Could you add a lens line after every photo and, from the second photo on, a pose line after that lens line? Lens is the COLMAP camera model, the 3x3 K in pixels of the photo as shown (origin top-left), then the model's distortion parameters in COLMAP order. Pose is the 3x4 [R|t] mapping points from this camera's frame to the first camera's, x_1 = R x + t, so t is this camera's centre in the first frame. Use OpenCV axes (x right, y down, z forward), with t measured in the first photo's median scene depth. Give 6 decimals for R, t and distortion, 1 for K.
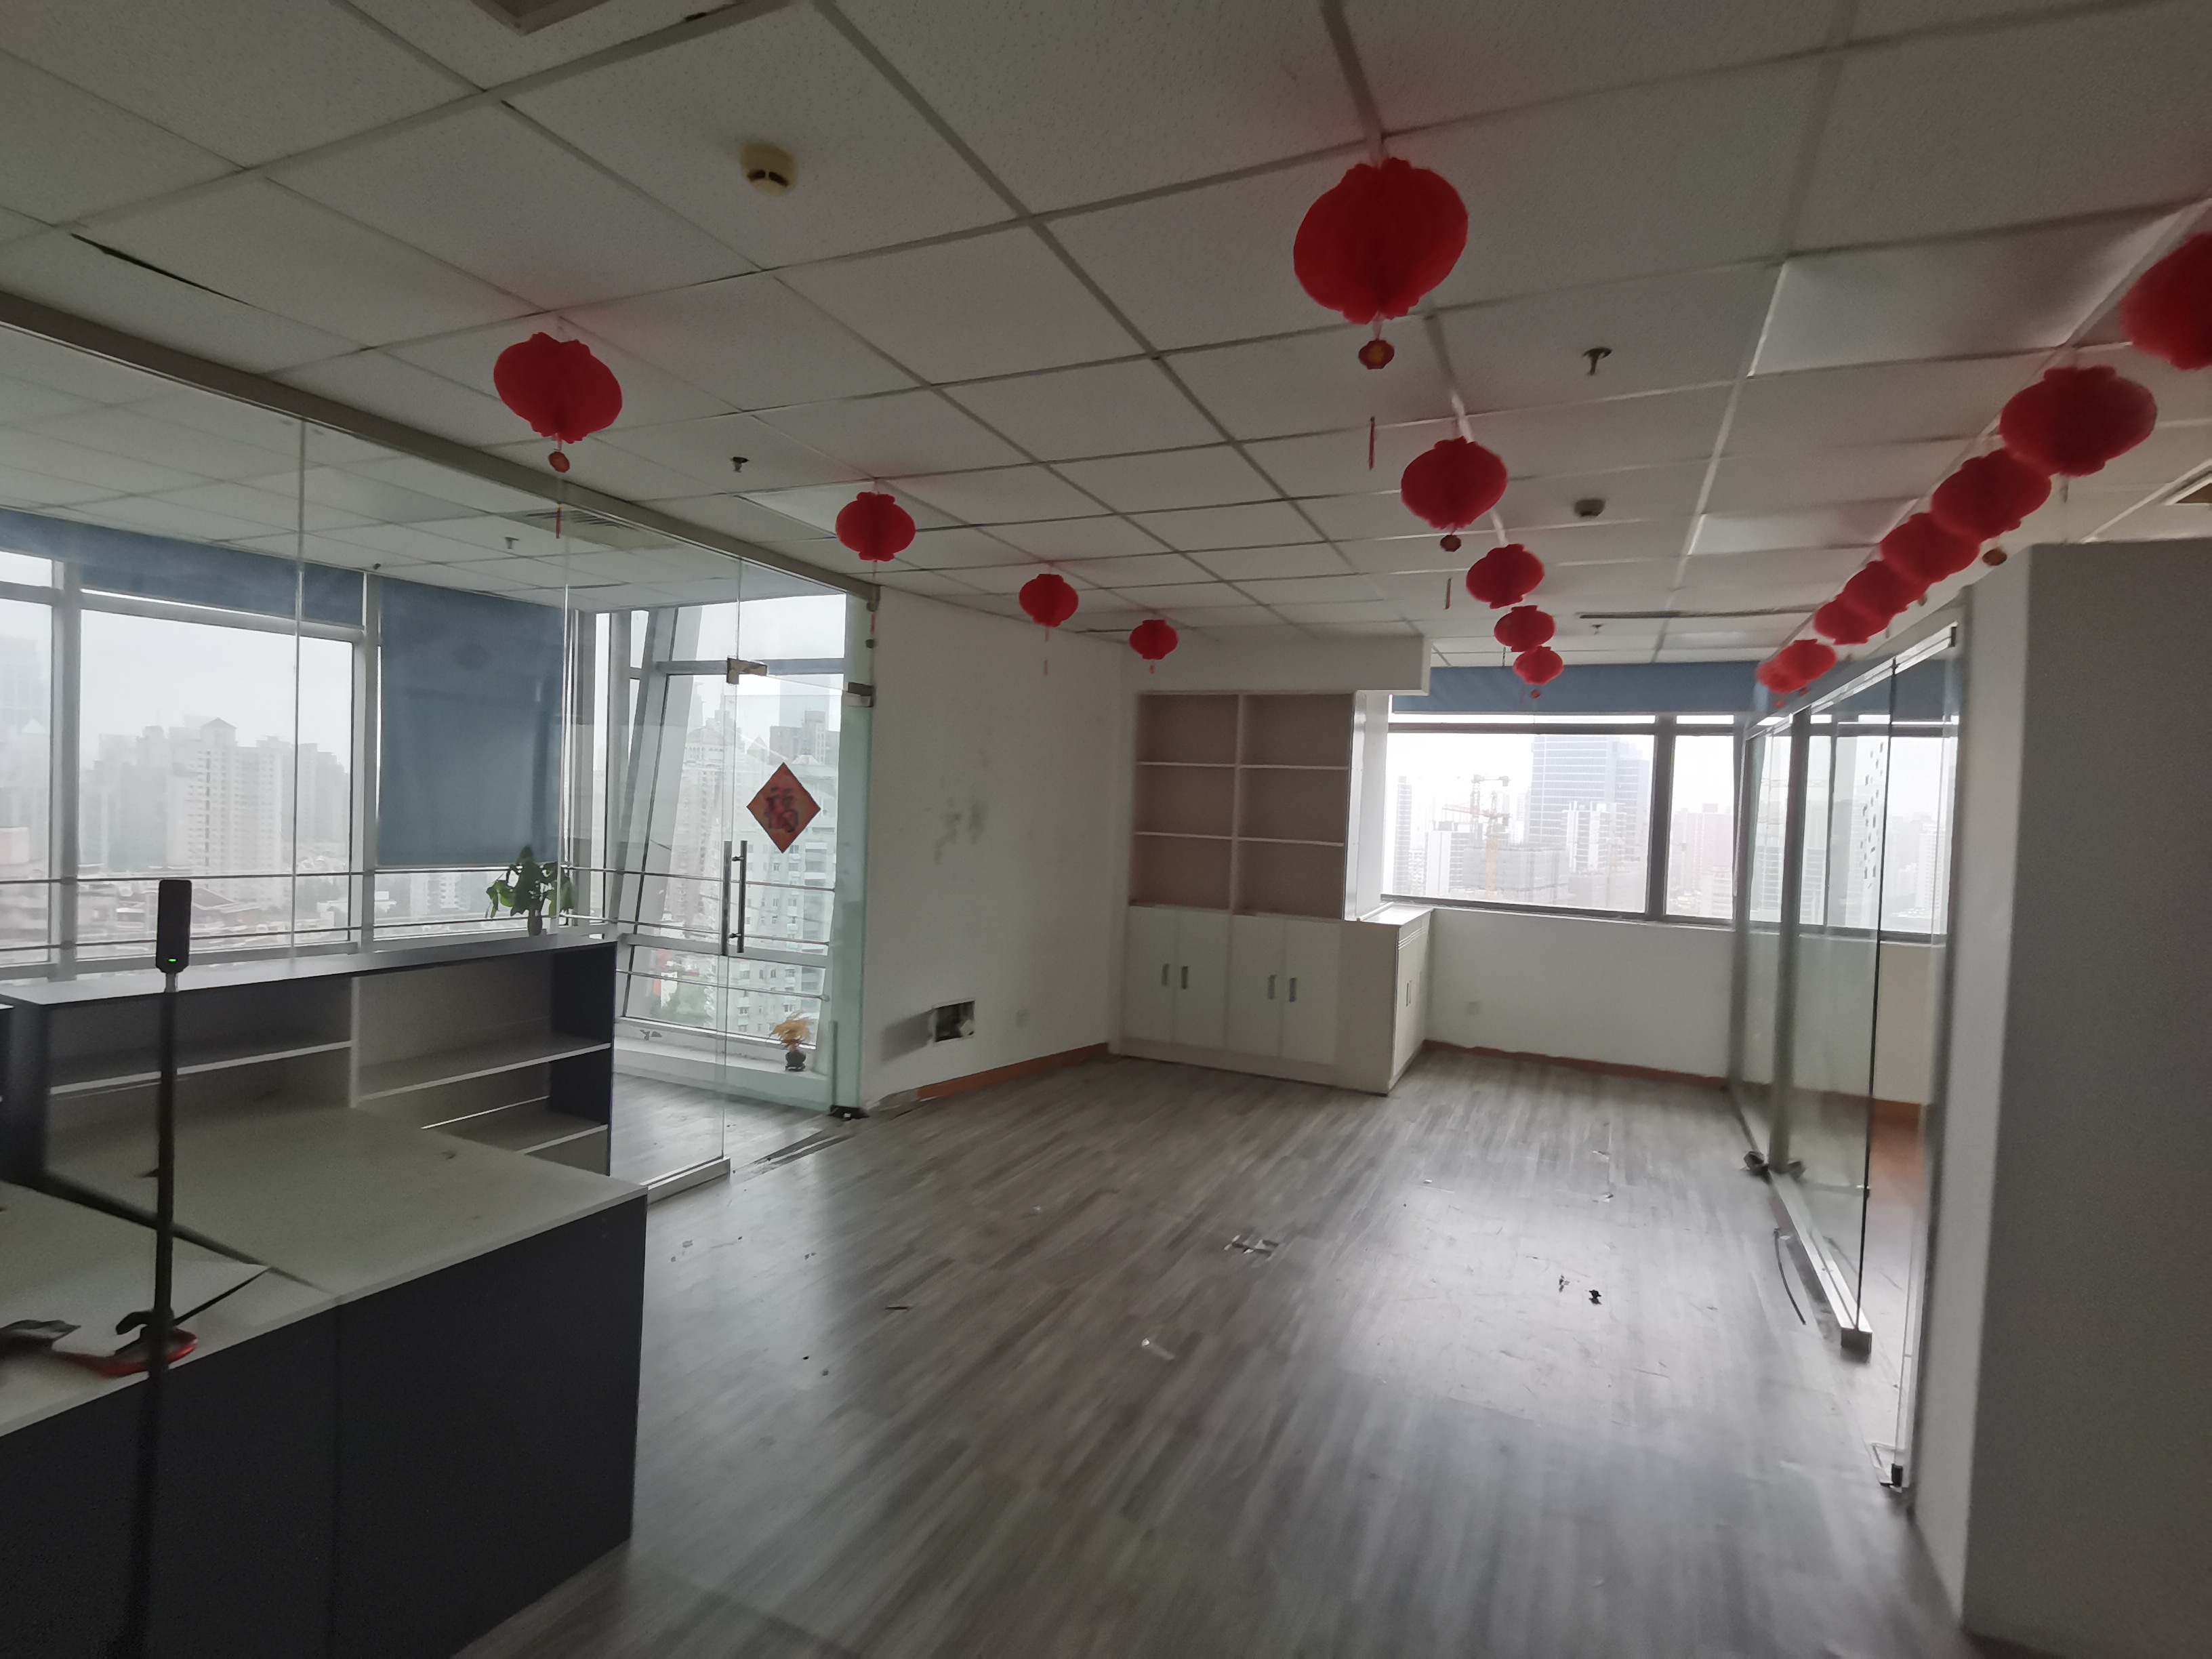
lens RADIAL K [[1090.2, 0, 1092.7], [0, 1090.2, 830.0], [0, 0, 1]] dist [0.025817, -0.011677]
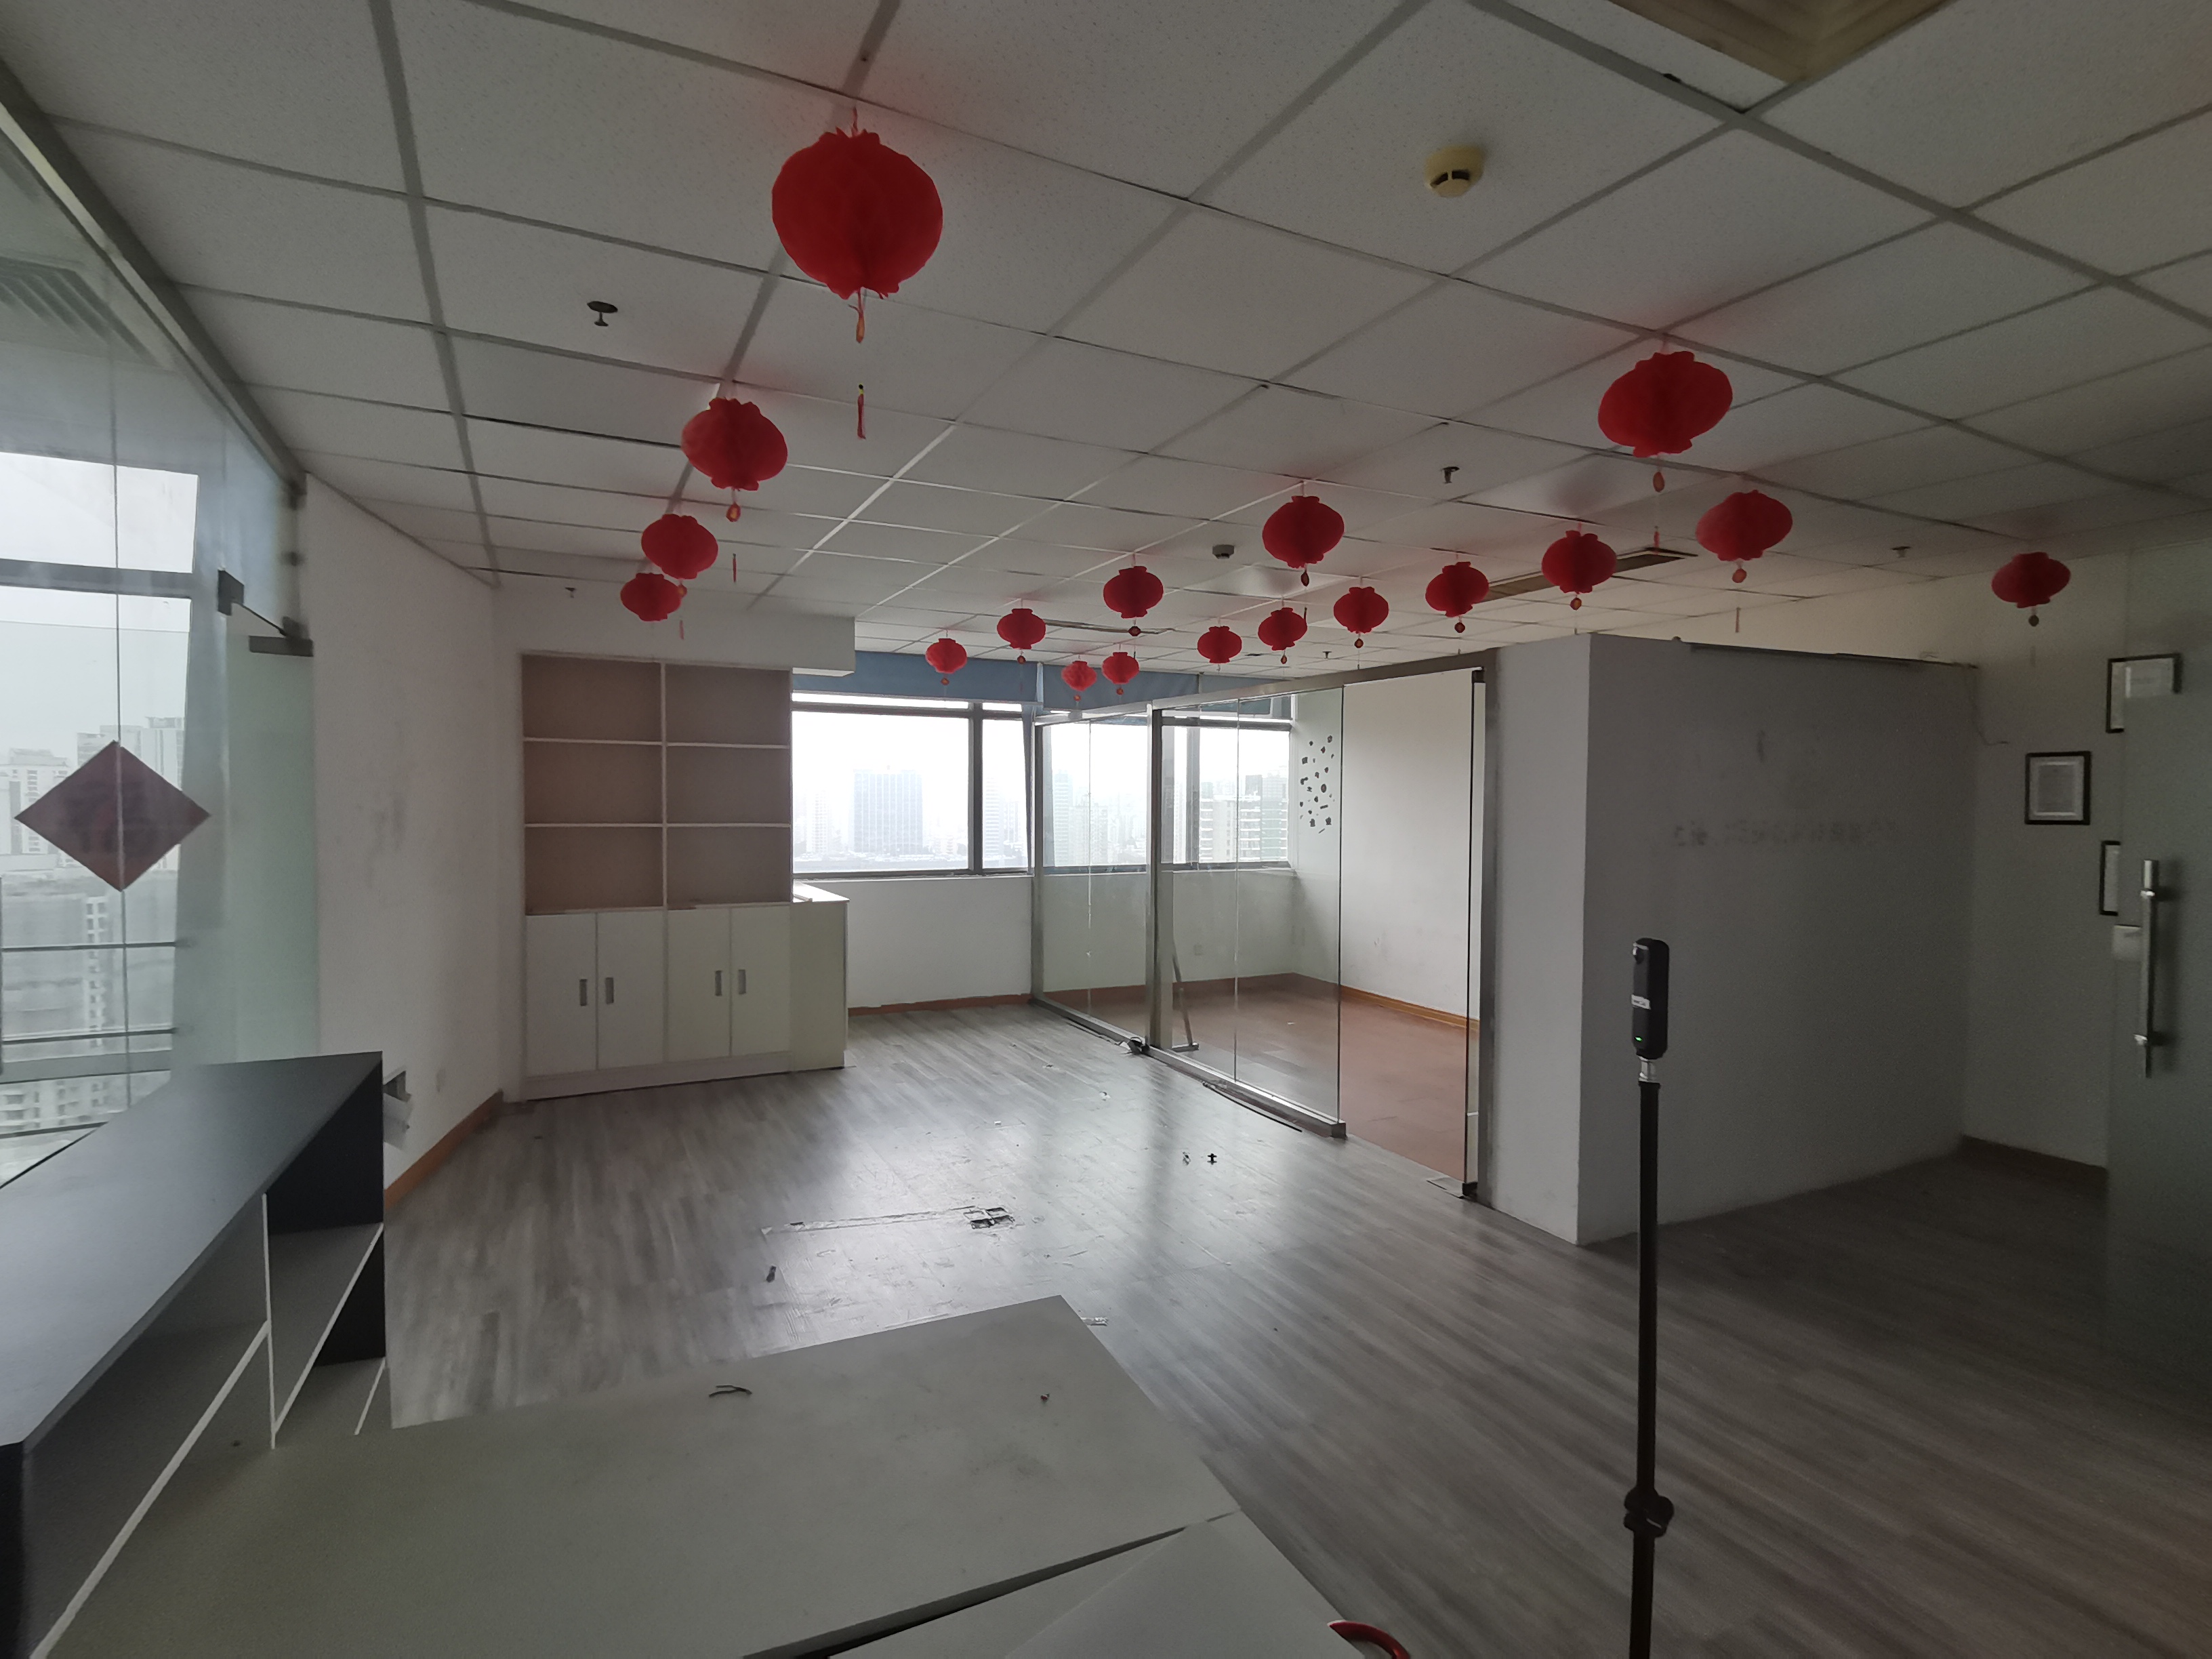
lens RADIAL K [[1090.2, 0, 1092.7], [0, 1090.2, 830.0], [0, 0, 1]] dist [0.025817, -0.011677]
pose [[0.616780, -0.059802, 0.784860, -0.372725], [0.036010, 0.998210, 0.047760, -0.019429], [-0.786311, -0.001194, 0.617829, 0.183333]]
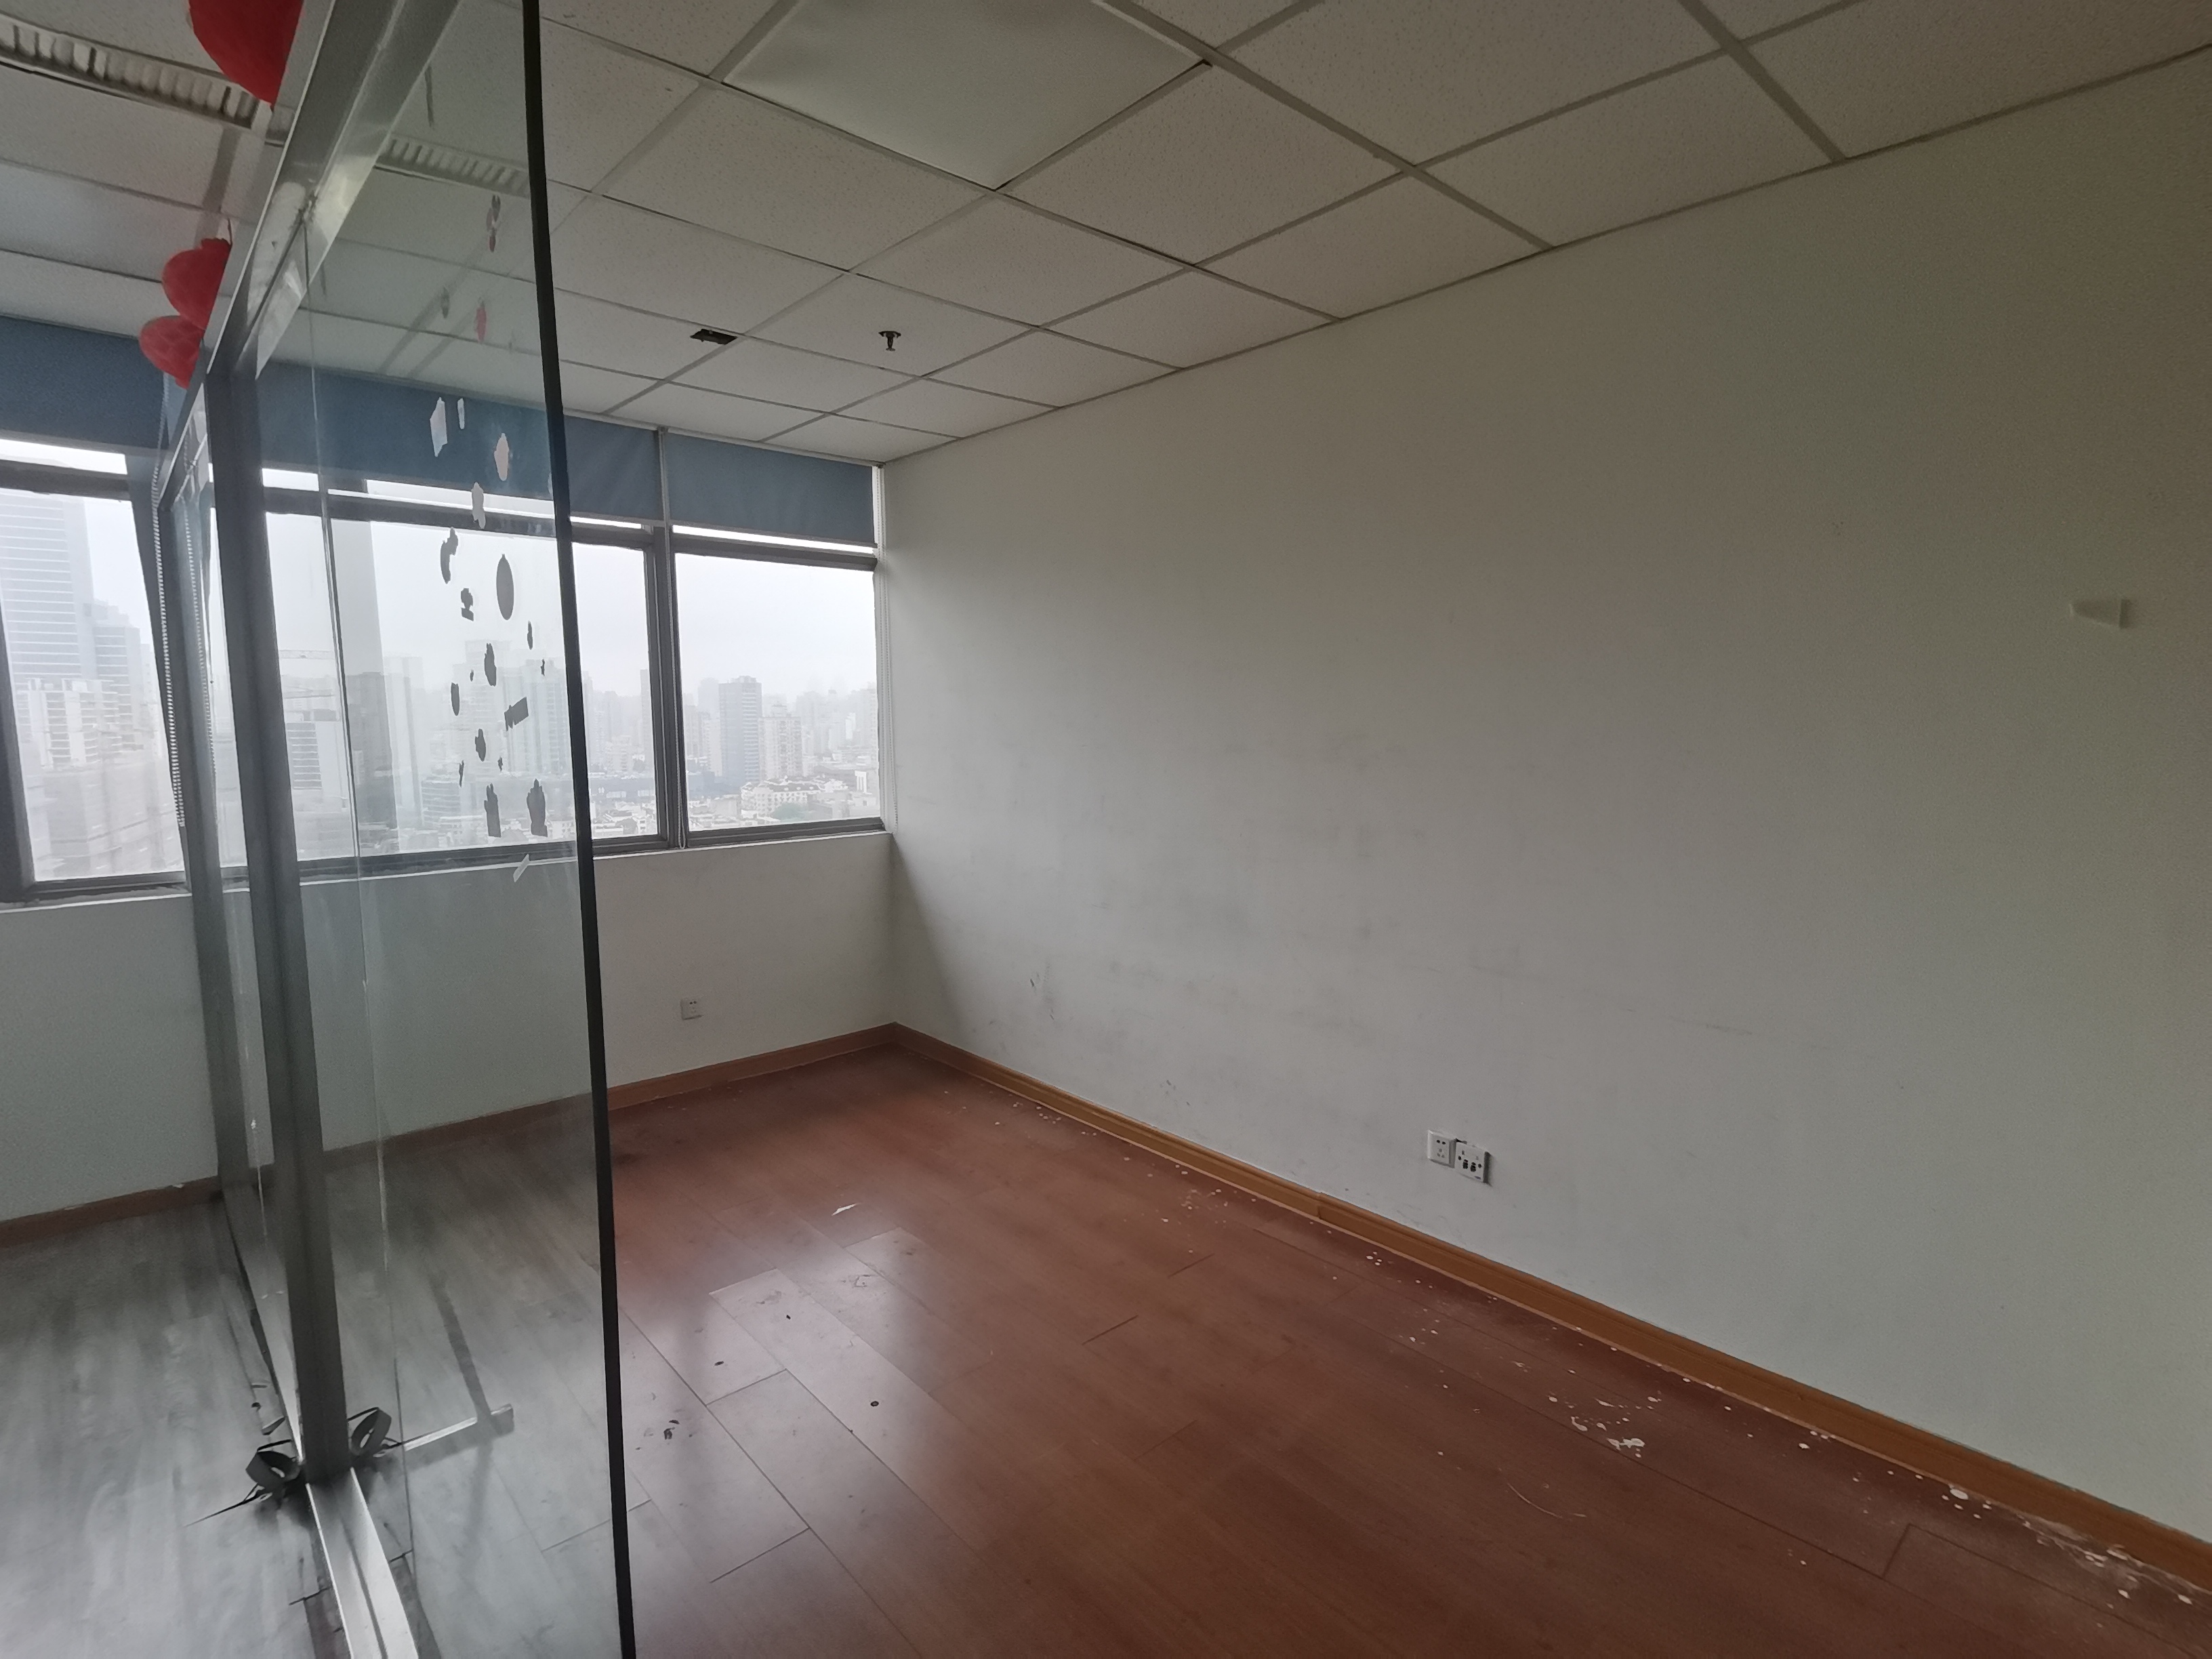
lens RADIAL K [[1090.2, 0, 1092.7], [0, 1090.2, 830.0], [0, 0, 1]] dist [0.025817, -0.011677]
pose [[0.387324, -0.144575, 0.910537, 0.302440], [0.039842, 0.989330, 0.140138, 0.008032], [-0.921083, -0.018002, 0.388951, 0.445036]]
